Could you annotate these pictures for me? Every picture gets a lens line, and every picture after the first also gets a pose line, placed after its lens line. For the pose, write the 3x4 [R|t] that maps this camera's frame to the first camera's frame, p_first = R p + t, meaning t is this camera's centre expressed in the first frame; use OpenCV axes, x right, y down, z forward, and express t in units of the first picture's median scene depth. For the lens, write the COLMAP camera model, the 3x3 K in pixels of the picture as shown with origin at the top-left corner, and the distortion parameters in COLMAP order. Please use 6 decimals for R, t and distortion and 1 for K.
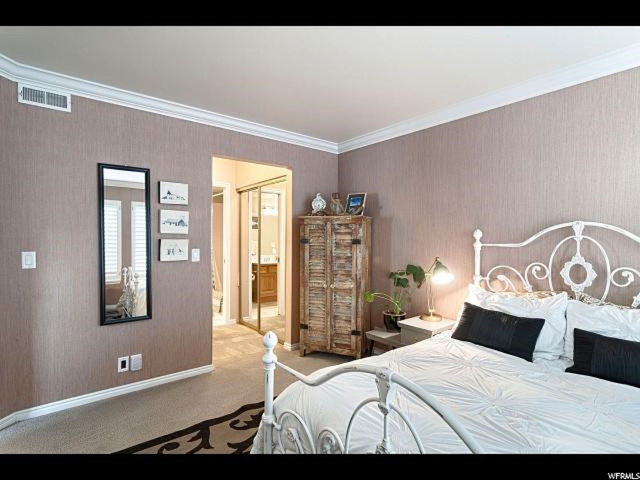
lens RADIAL K [[311.2, 0, 316.7], [0, 311.2, 239.5], [0, 0, 1]] dist [0.002721, 0.000948]
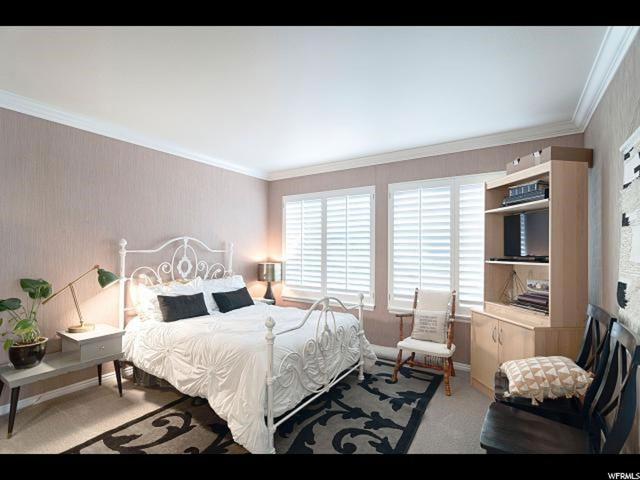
lens RADIAL K [[311.2, 0, 321.2], [0, 311.2, 244.0], [0, 0, 1]] dist [0.002721, 0.000948]
pose [[-0.308231, 0.007686, 0.951280, -0.689258], [-0.000930, 0.999964, -0.008381, -0.002453], [-0.951311, -0.003468, -0.308213, 0.531946]]
